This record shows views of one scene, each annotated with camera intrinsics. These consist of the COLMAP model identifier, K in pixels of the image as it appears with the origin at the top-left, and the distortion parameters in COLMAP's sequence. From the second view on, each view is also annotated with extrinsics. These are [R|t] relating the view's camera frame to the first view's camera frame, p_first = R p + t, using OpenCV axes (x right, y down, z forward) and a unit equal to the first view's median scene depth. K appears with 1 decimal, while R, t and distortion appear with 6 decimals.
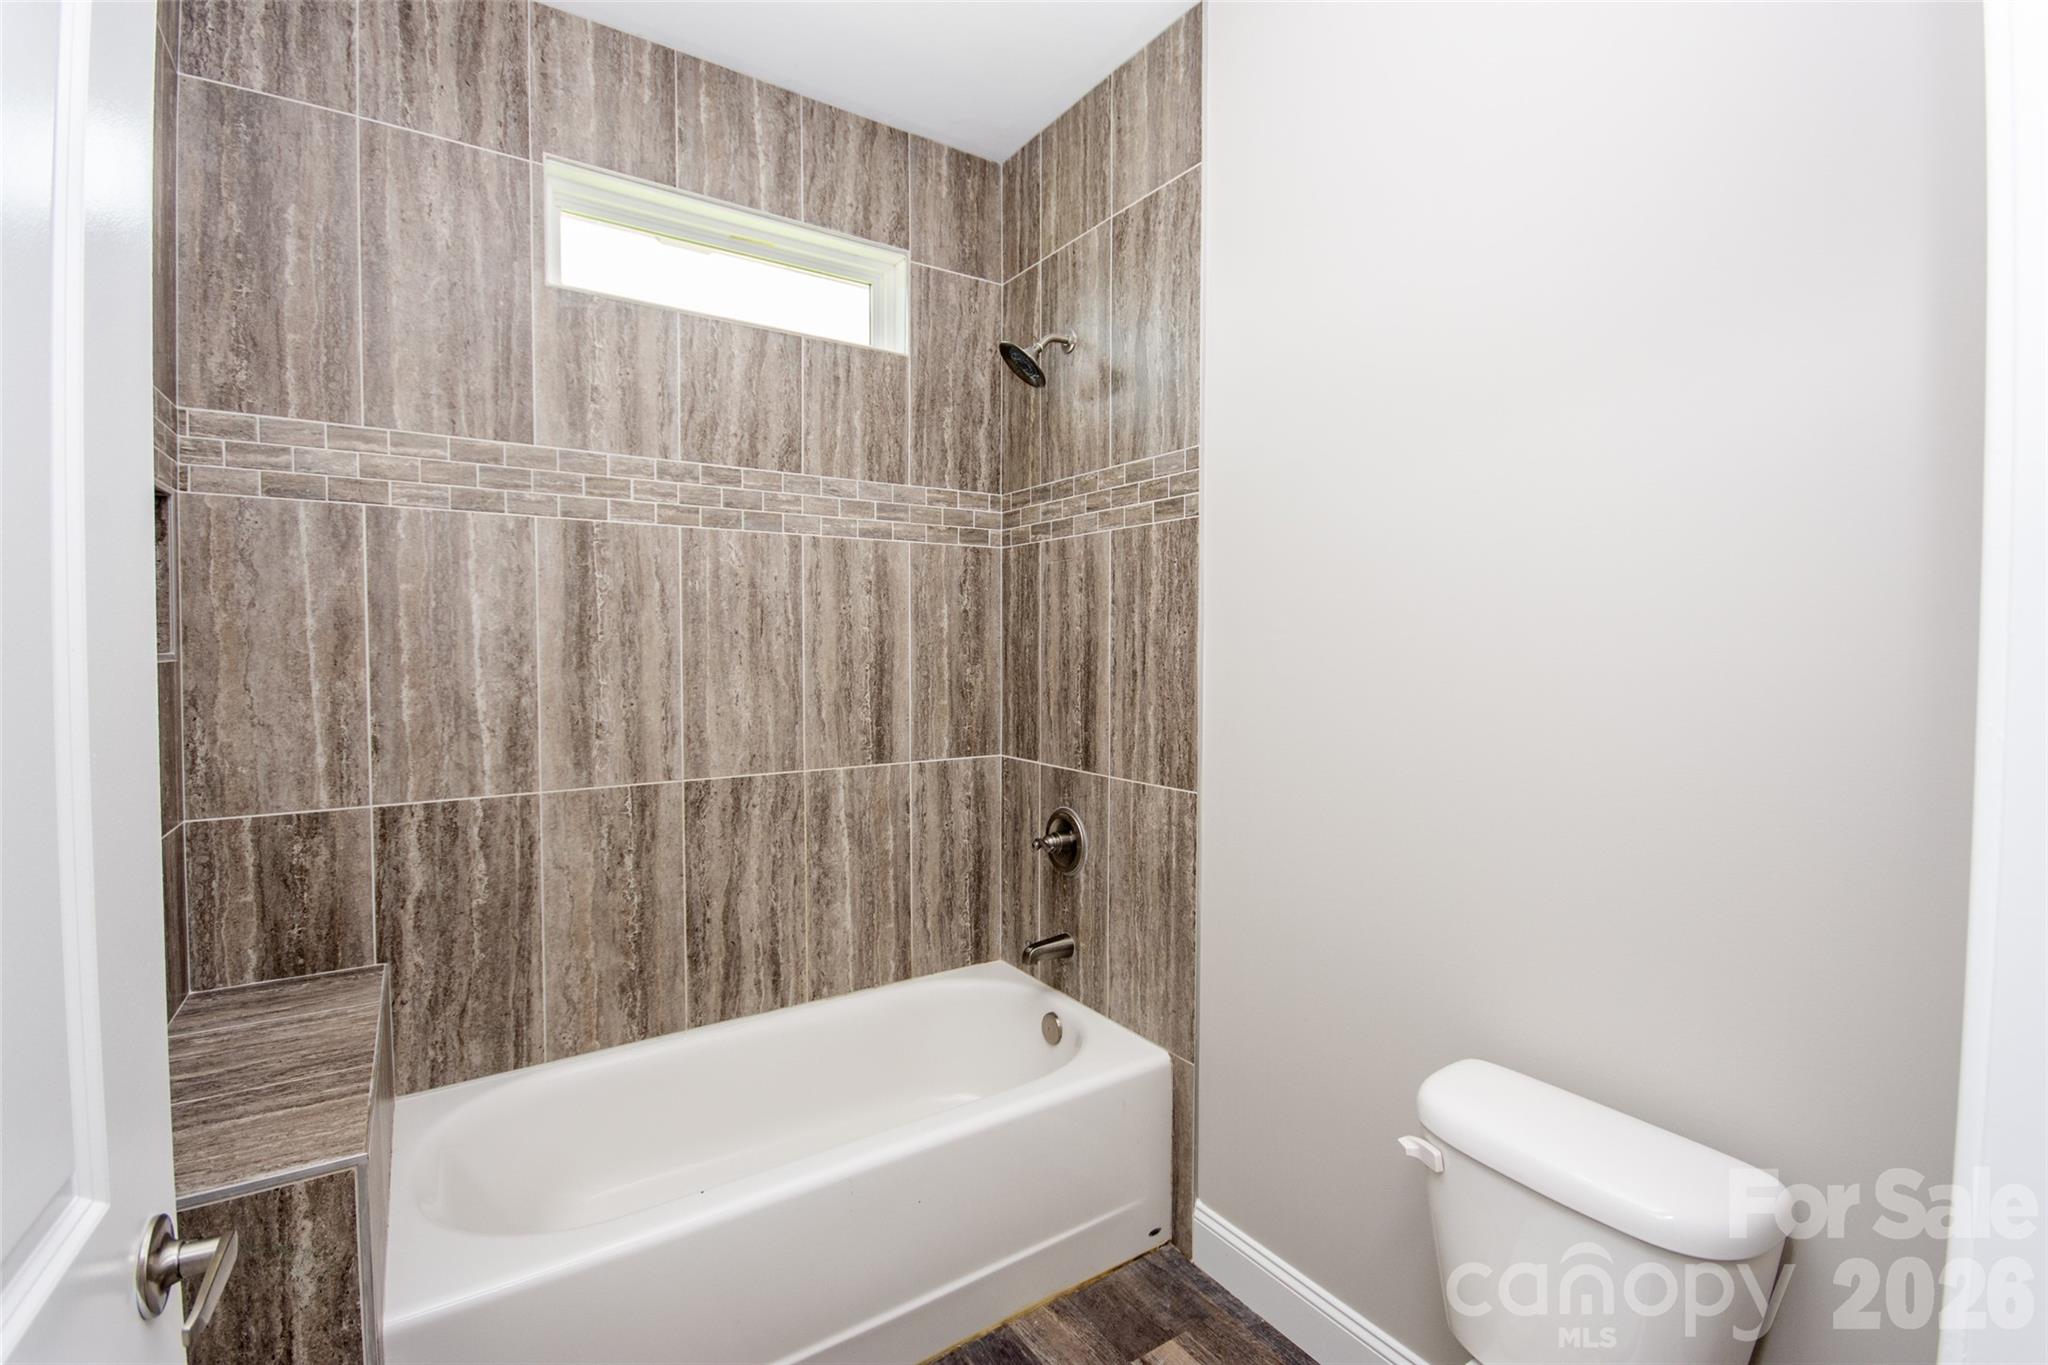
lens RADIAL K [[901.6, 0, 1028.8], [0, 901.6, 670.4], [0, 0, 1]] dist [-0.000005, 0.000025]
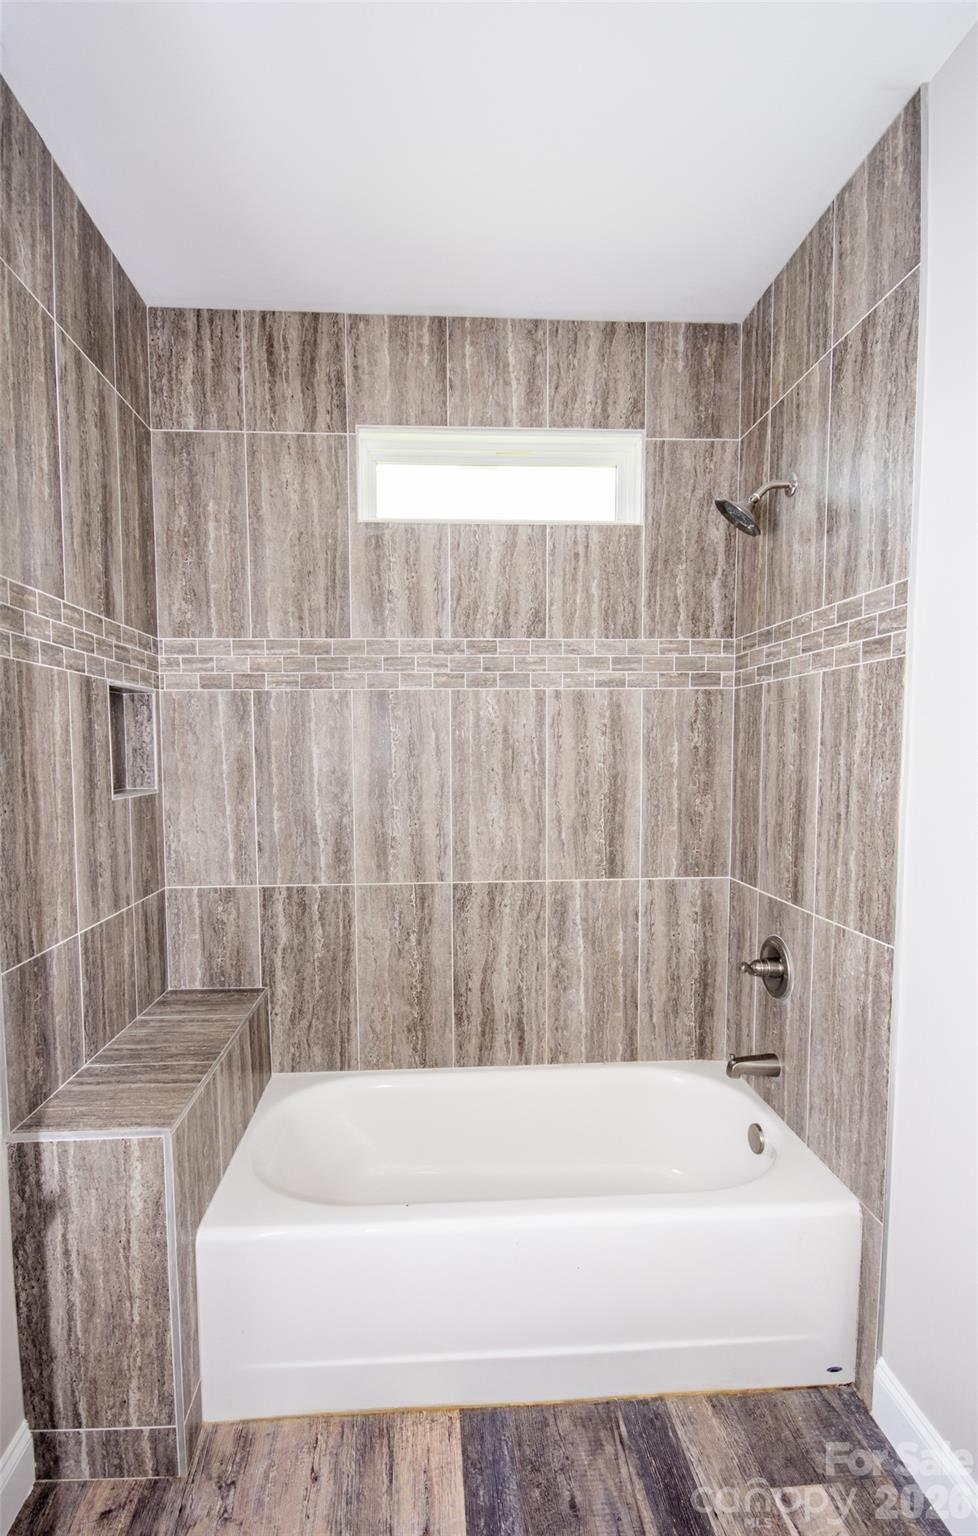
lens RADIAL K [[704.9, 0, 483.5], [0, 704.9, 795.5], [0, 0, 1]] dist [-0.001087, 0.000288]
pose [[0.859650, 0.031032, -0.509941, 0.179253], [-0.008483, 0.998883, 0.046487, -0.053291], [0.510814, -0.035637, 0.858952, 0.138789]]
